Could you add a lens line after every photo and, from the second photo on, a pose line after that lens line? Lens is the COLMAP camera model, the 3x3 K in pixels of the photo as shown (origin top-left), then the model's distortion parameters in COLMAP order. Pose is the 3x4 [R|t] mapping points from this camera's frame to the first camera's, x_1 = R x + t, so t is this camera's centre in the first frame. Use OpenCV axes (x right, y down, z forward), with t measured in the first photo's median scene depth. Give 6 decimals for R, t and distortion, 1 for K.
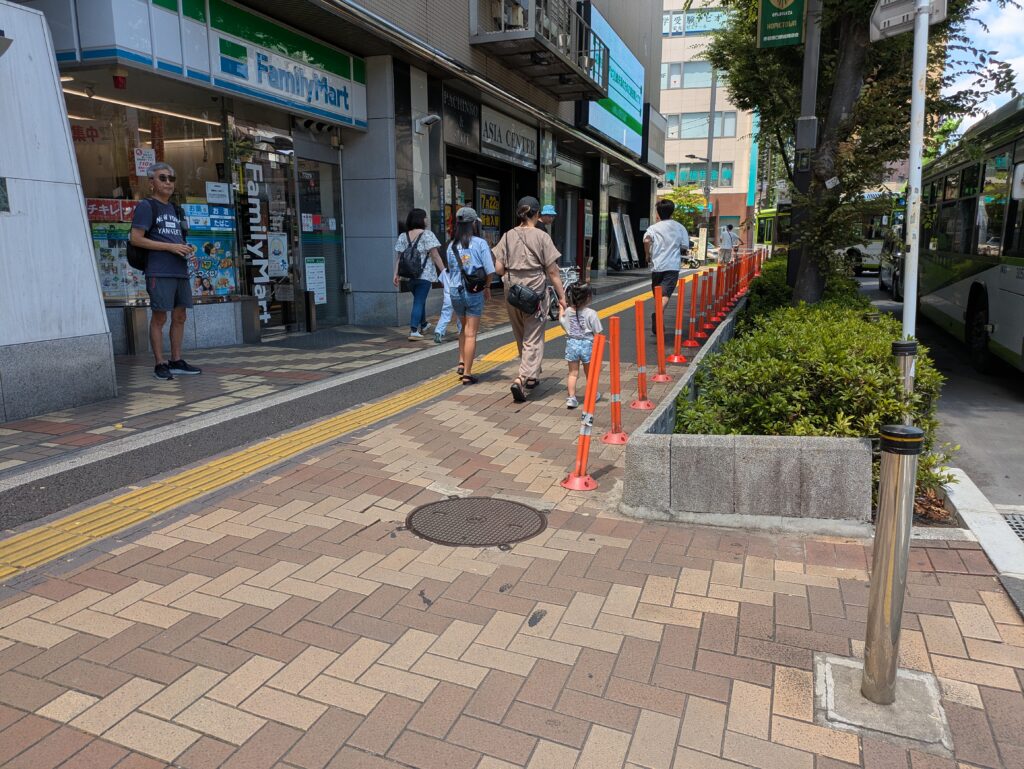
lens RADIAL K [[761.0, 0, 512.0], [0, 761.0, 384.5], [0, 0, 1]] dist [0.003419, -0.000751]
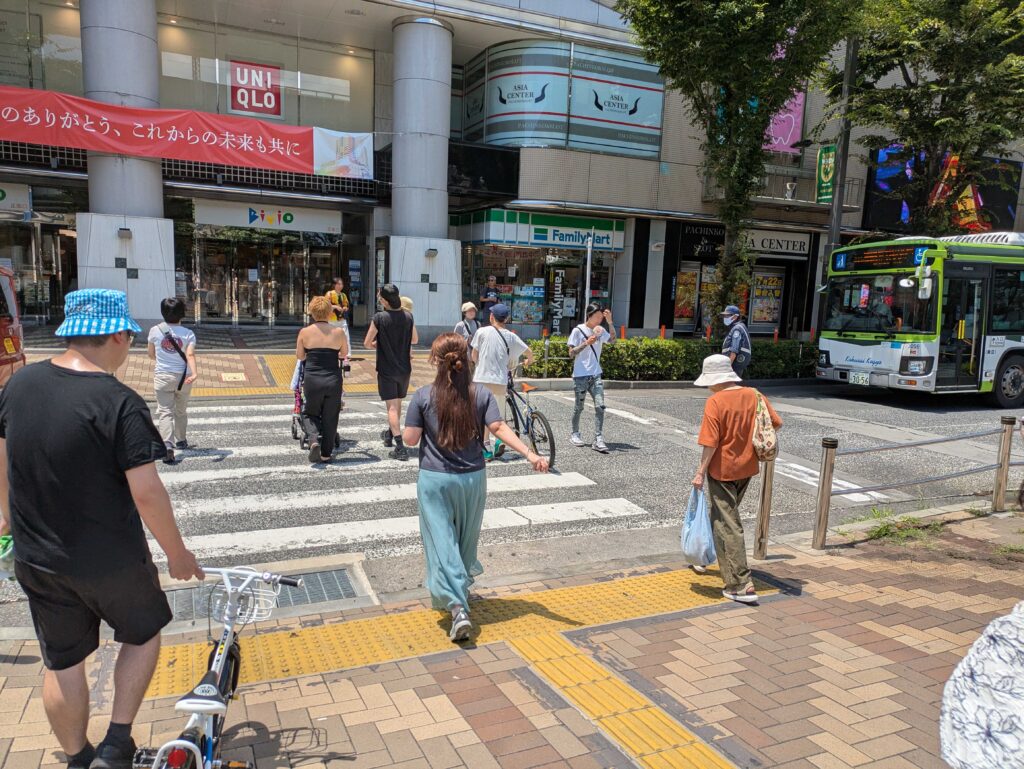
lens RADIAL K [[761.0, 0, 512.0], [0, 761.0, 384.5], [0, 0, 1]] dist [0.003419, -0.000751]
pose [[0.680492, 0.124615, -0.722082, 1.429476], [-0.171594, 0.985133, 0.008300, 0.081003], [0.712381, 0.118257, 0.691758, -0.786569]]
